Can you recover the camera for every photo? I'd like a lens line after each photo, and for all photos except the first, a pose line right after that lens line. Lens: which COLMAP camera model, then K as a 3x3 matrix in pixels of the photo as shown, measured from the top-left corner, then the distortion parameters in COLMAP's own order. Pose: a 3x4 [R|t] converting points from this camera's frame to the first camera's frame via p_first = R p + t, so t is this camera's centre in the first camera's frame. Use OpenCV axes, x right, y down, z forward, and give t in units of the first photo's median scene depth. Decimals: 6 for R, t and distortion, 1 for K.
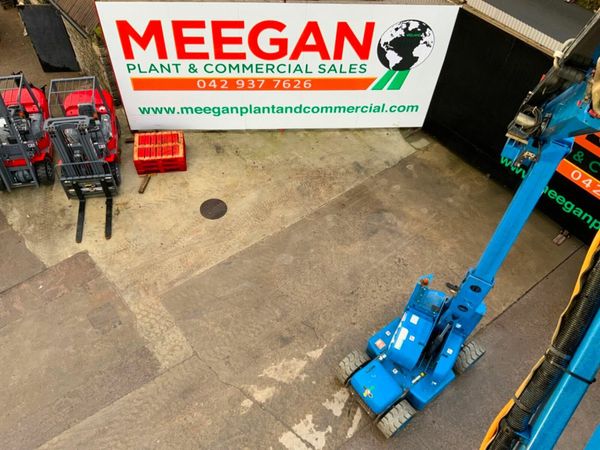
lens RADIAL K [[493.7, 0, 301.9], [0, 493.7, 226.6], [0, 0, 1]] dist [0.095538, -0.169827]
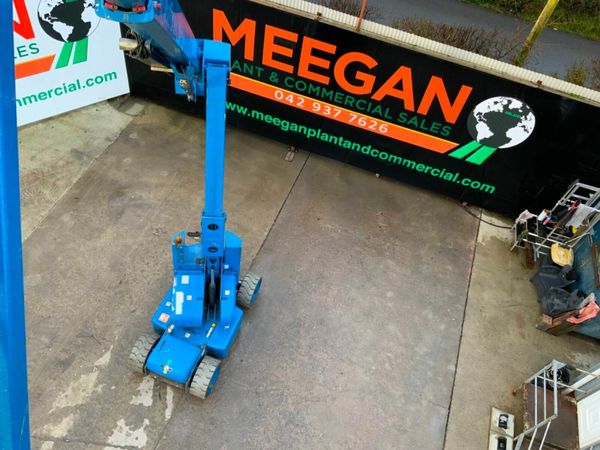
lens RADIAL K [[493.7, 0, 301.9], [0, 493.7, 226.6], [0, 0, 1]] dist [0.095538, -0.169827]
pose [[0.841530, -0.387215, 0.376686, 0.069794], [0.363105, 0.921725, 0.136299, 0.030194], [-0.399978, 0.022077, 0.916259, -0.002253]]
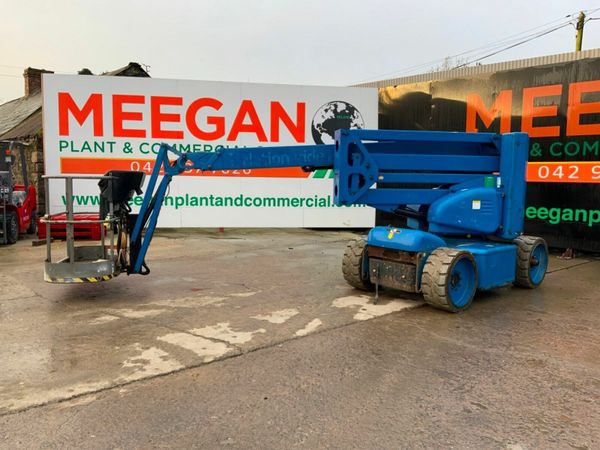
lens RADIAL K [[493.7, 0, 301.9], [0, 493.7, 226.6], [0, 0, 1]] dist [0.095538, -0.169827]
pose [[0.996625, -0.047707, 0.066802, 0.052613], [0.081327, 0.684389, -0.724567, 0.546966], [-0.011151, 0.727554, 0.685960, 0.441550]]
